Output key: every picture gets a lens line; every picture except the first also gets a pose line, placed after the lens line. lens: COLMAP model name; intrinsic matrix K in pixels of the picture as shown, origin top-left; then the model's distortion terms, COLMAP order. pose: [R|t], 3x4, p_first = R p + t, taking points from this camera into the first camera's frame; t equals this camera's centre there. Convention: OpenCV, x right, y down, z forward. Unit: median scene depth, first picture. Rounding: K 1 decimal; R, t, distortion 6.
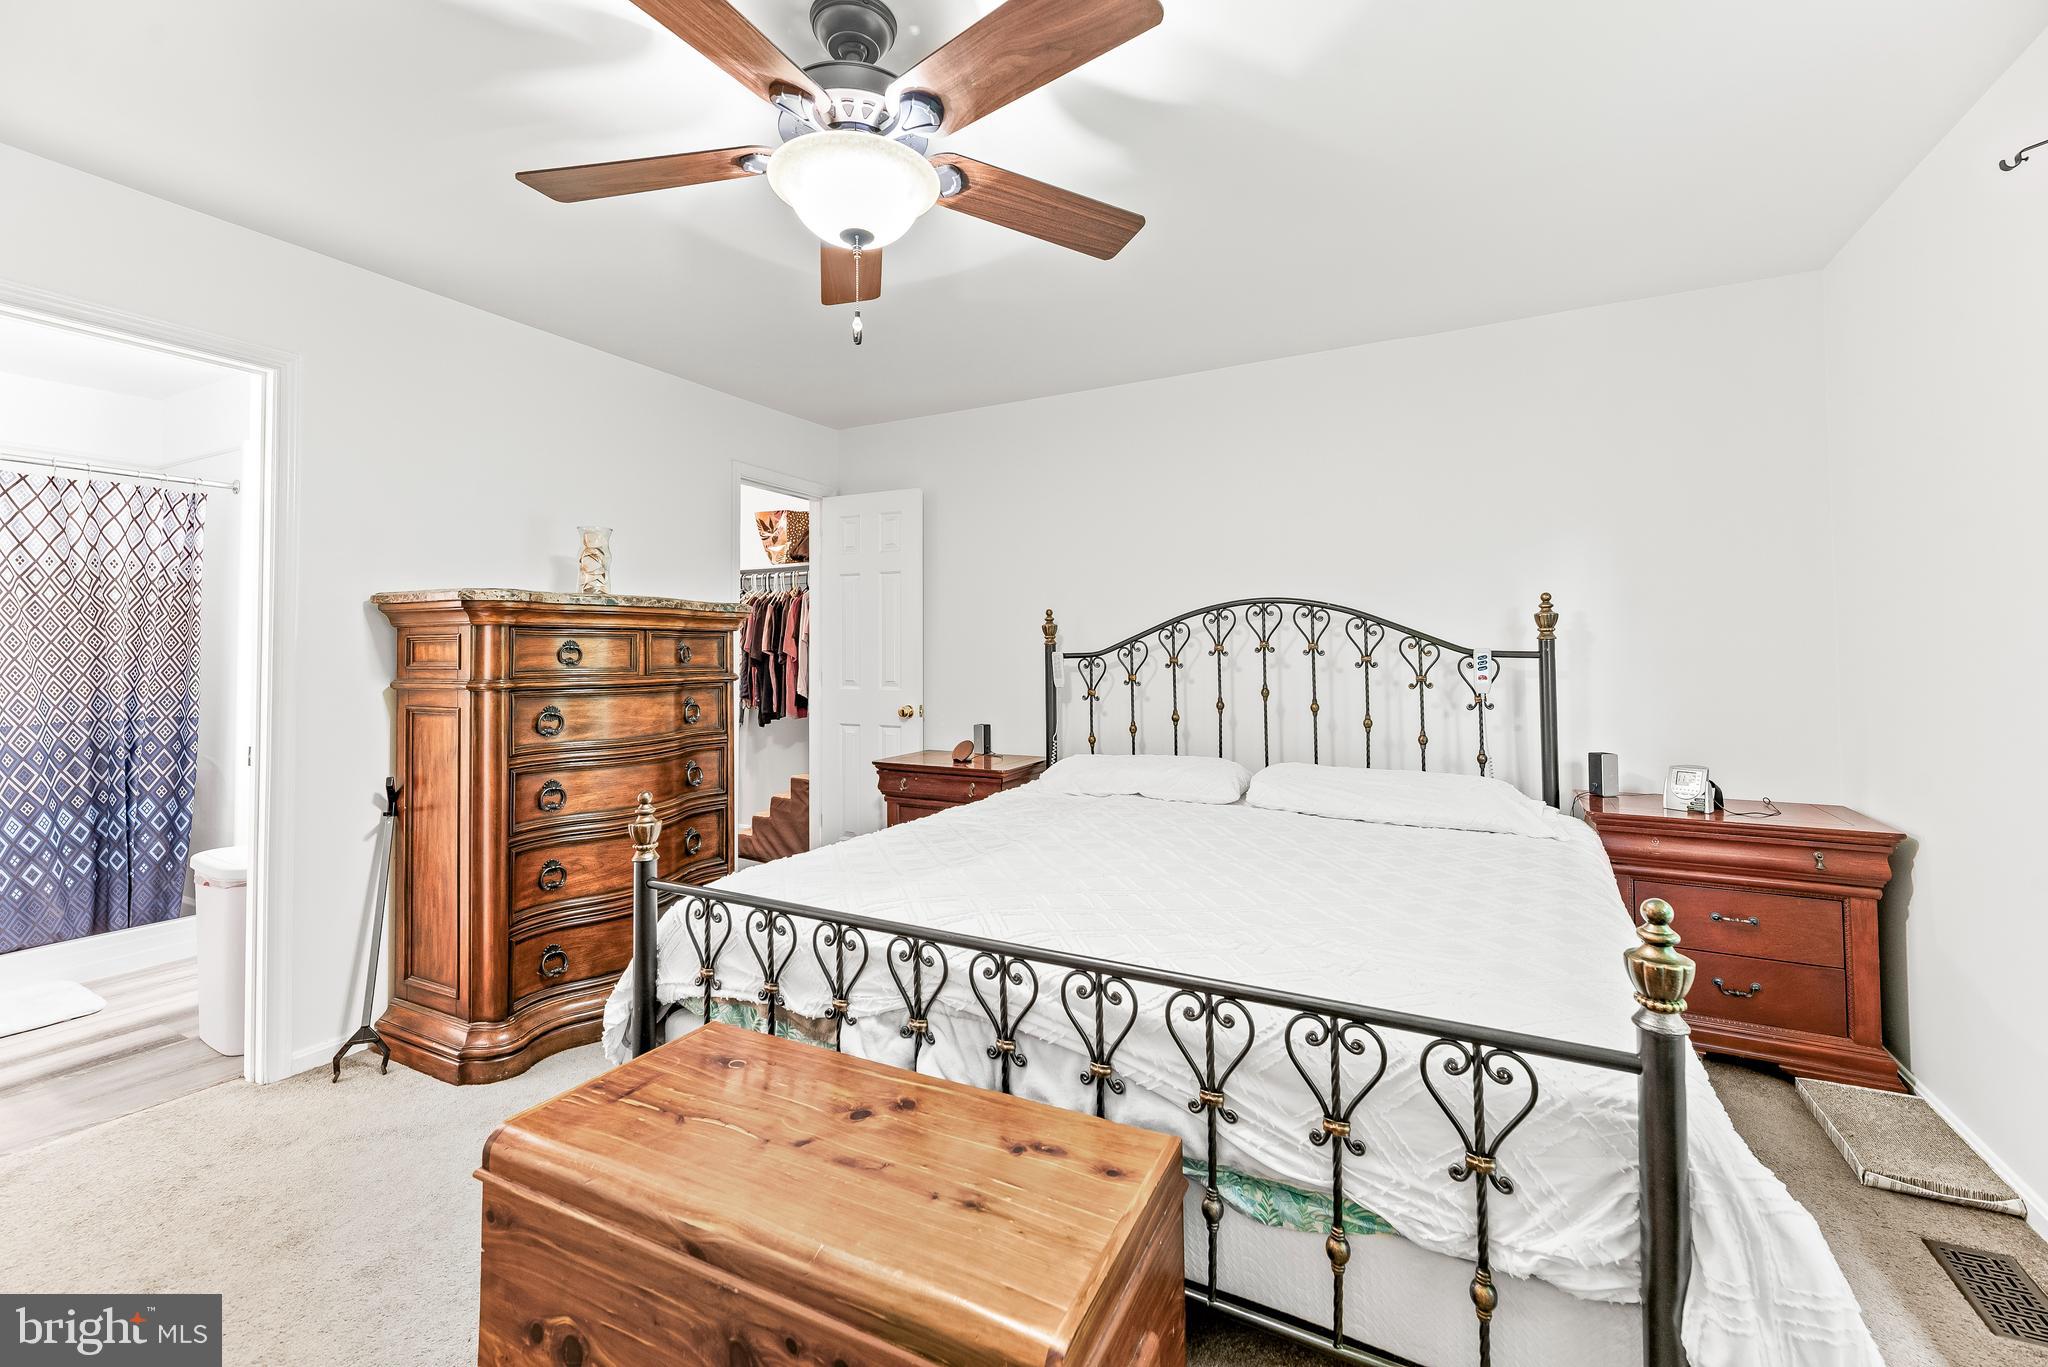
lens RADIAL K [[833.0, 0, 1003.9], [0, 833.0, 631.9], [0, 0, 1]] dist [-0.001810, 0.000704]
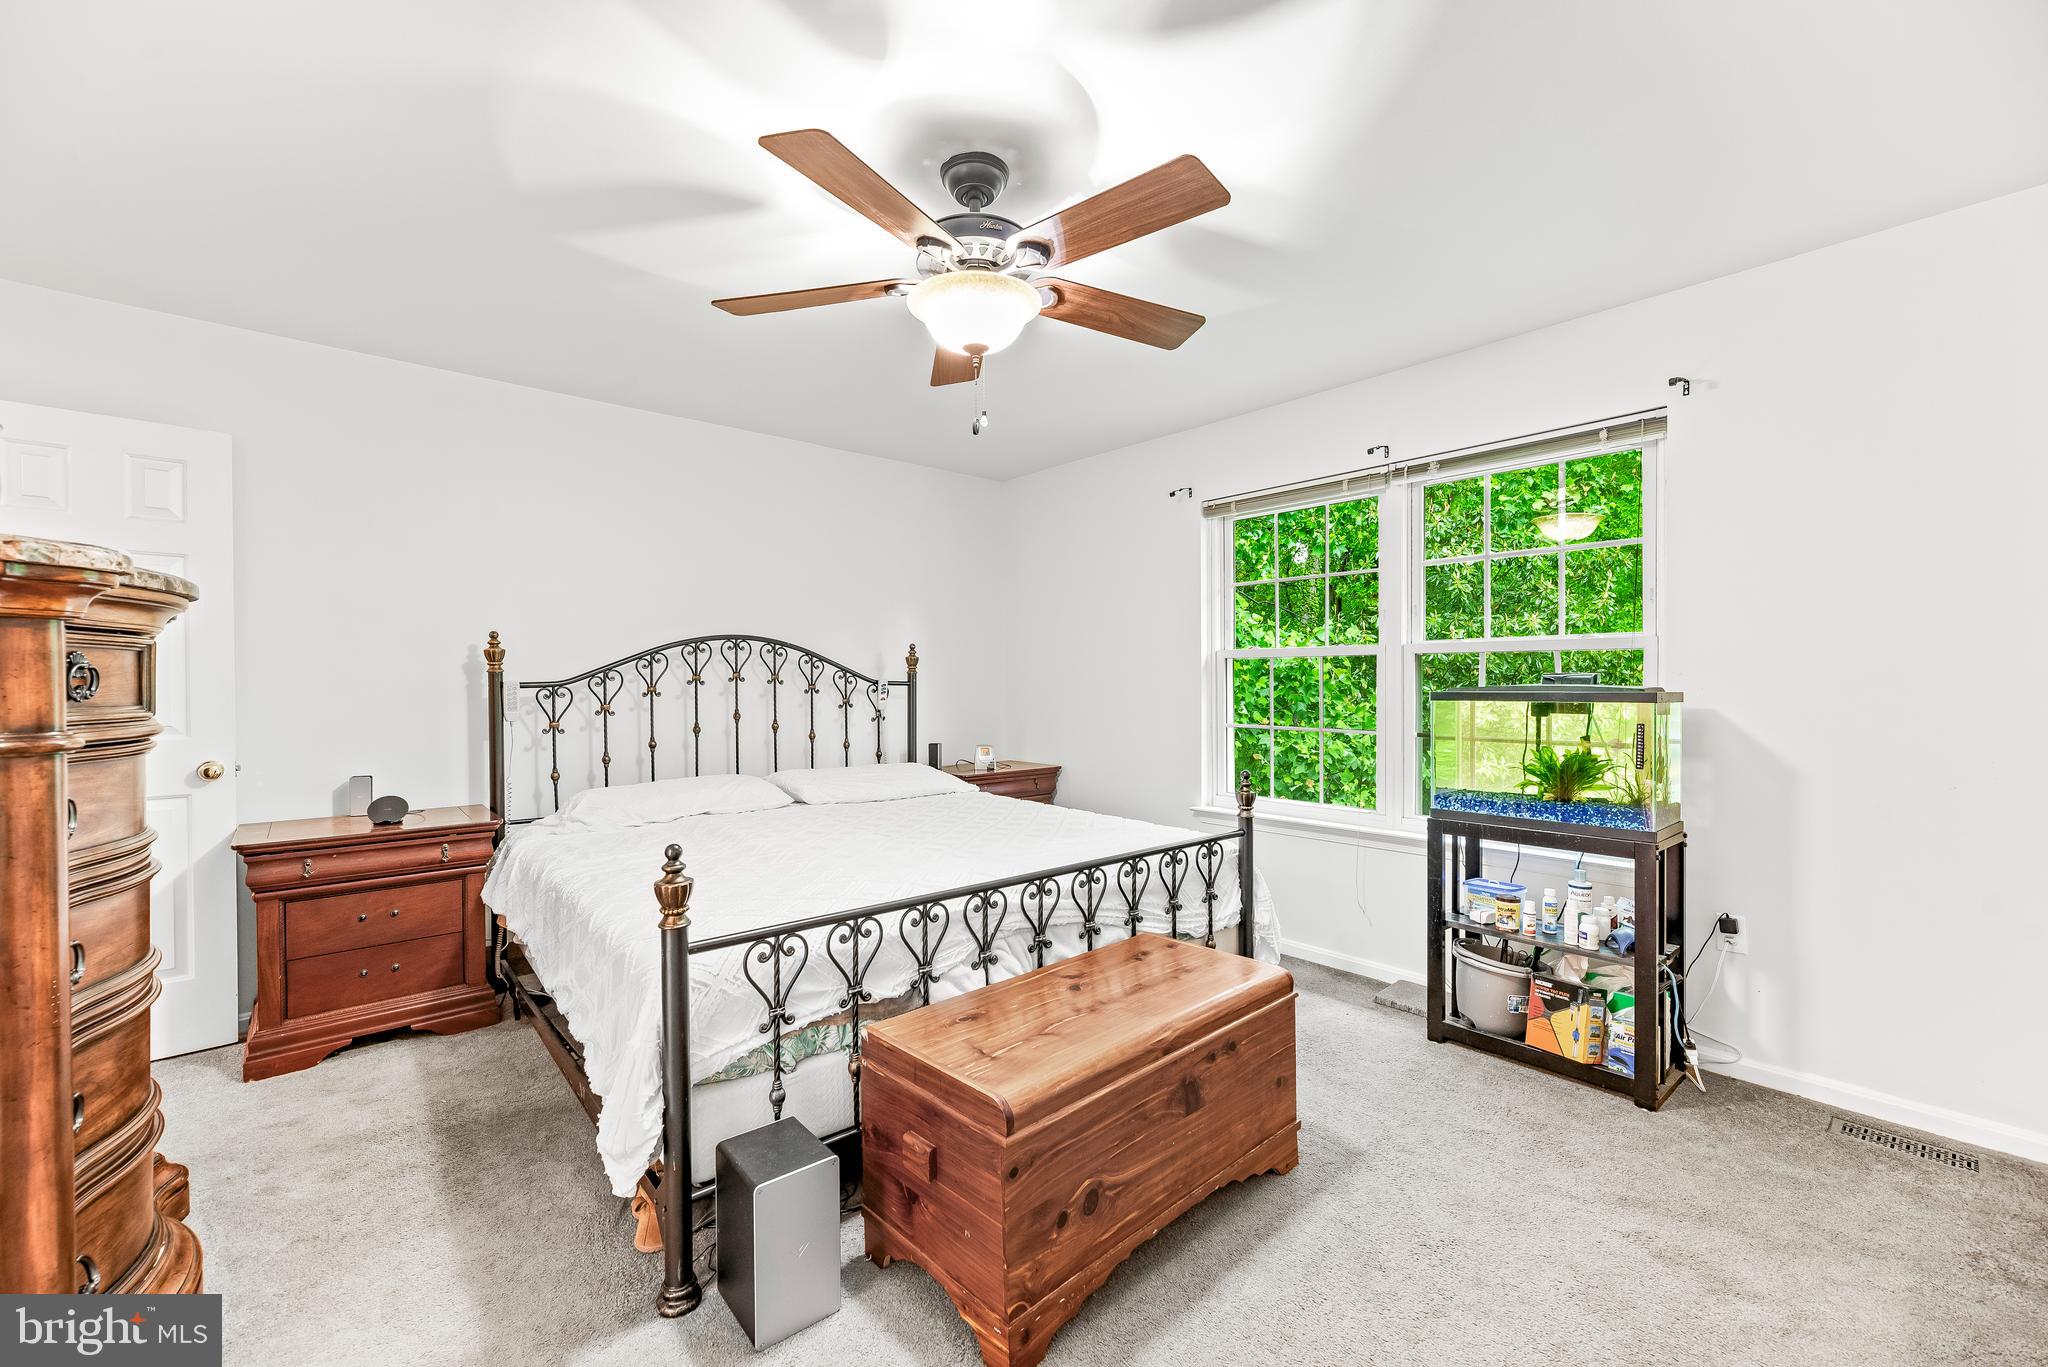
lens RADIAL K [[833.0, 0, 1021.4], [0, 833.0, 686.6], [0, 0, 1]] dist [-0.001810, 0.000704]
pose [[0.354392, -0.000894, 0.935096, -1.928988], [-0.020312, 0.999756, 0.008654, 0.041120], [-0.934876, -0.022061, 0.354288, 0.699440]]
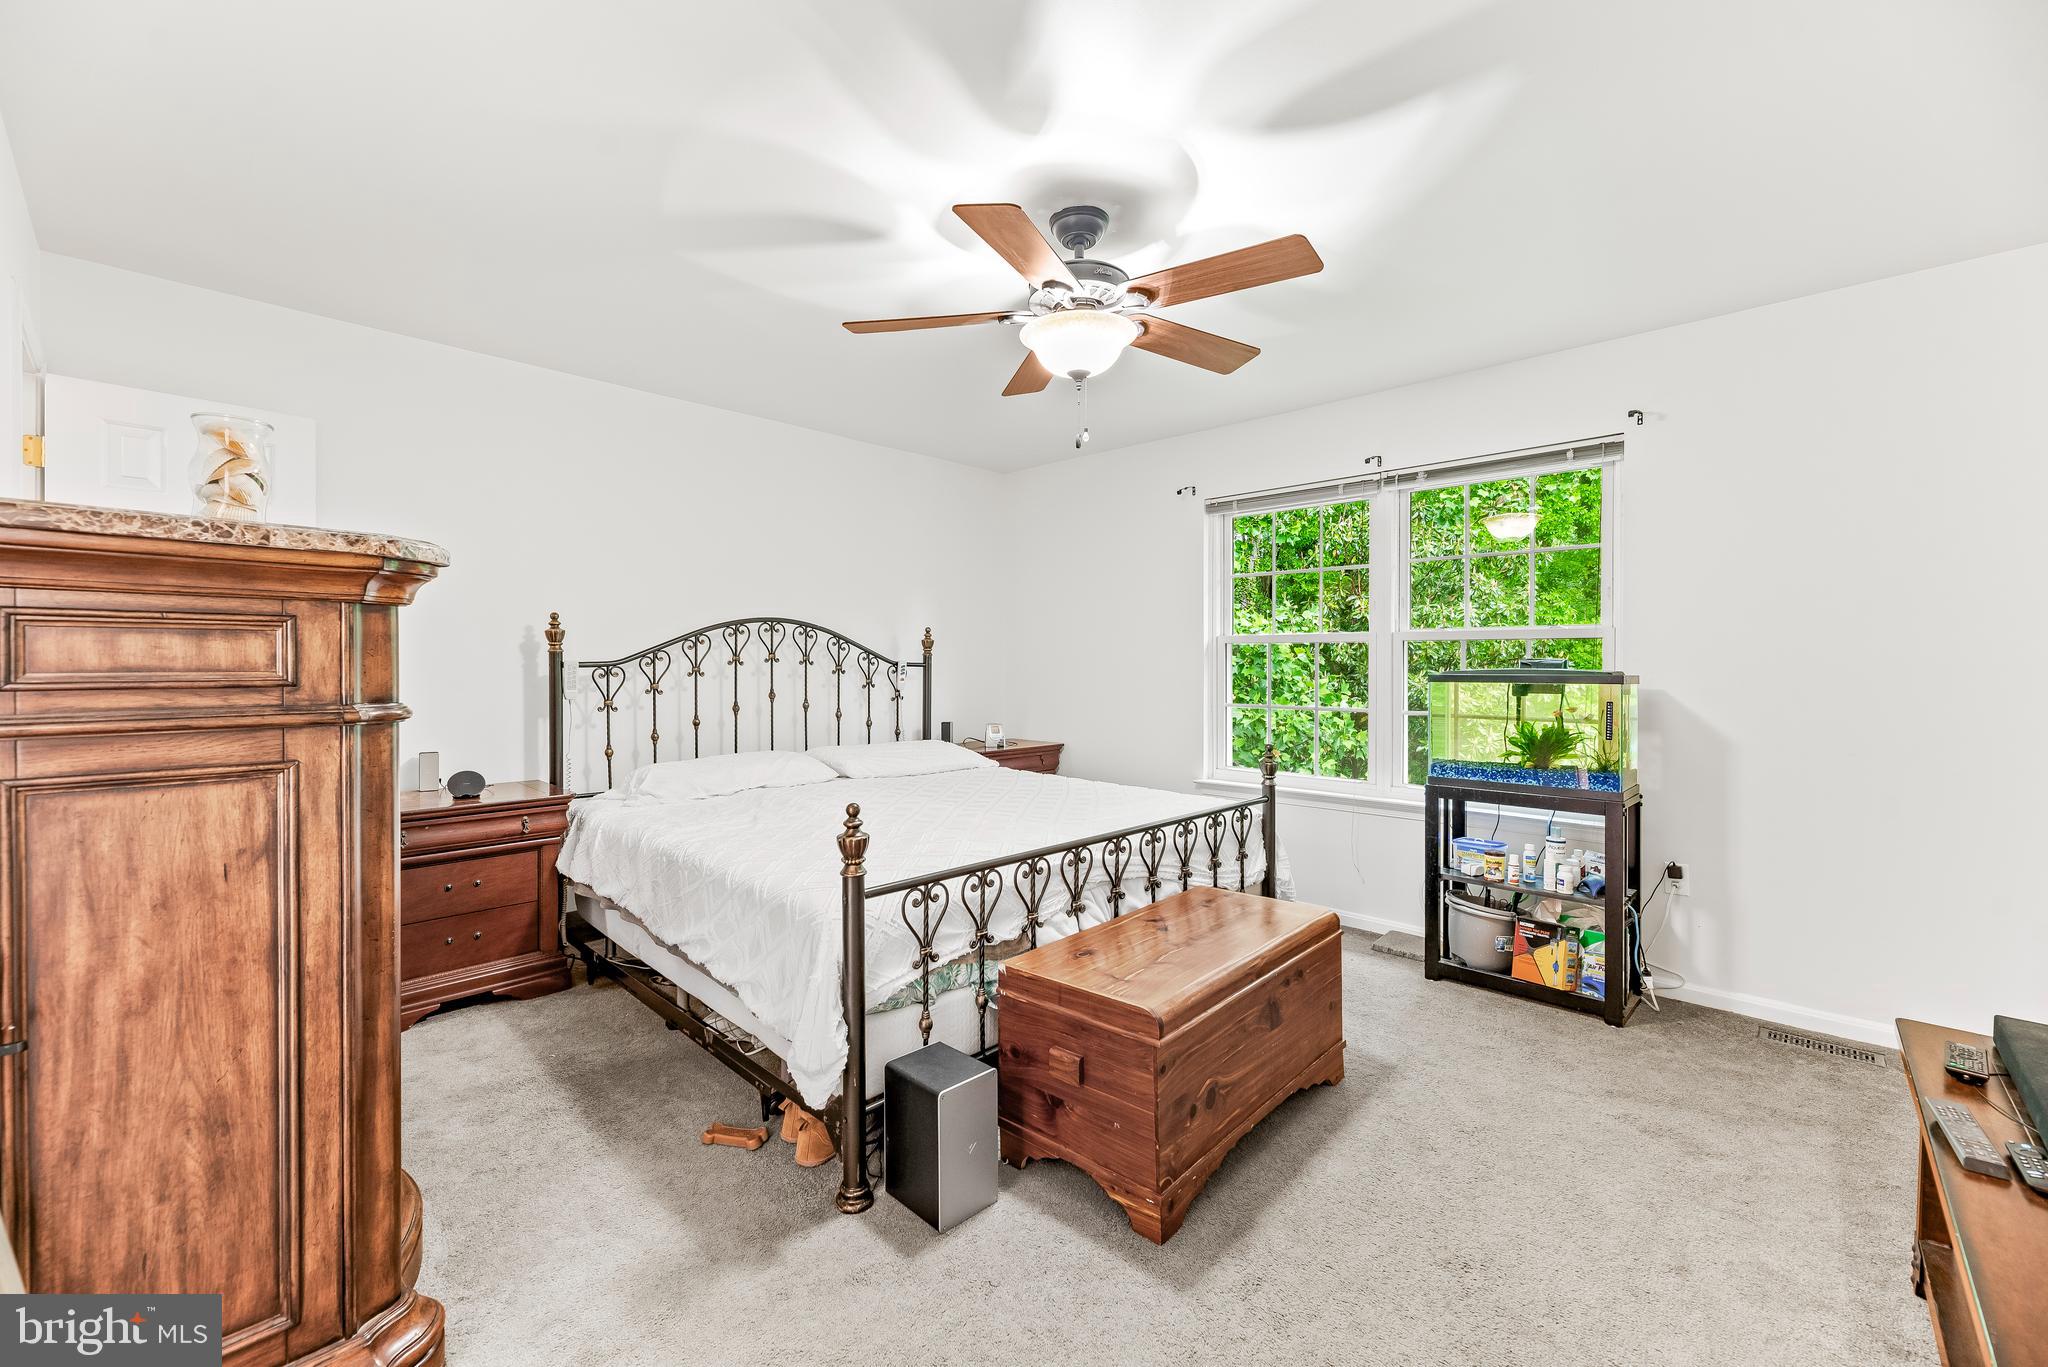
lens RADIAL K [[833.0, 0, 1021.6], [0, 833.0, 665.3], [0, 0, 1]] dist [-0.001810, 0.000704]
pose [[0.275463, 0.004587, 0.961301, -2.308170], [-0.025465, 0.999673, 0.002527, 0.050373], [-0.960974, -0.025175, 0.275490, 0.998099]]
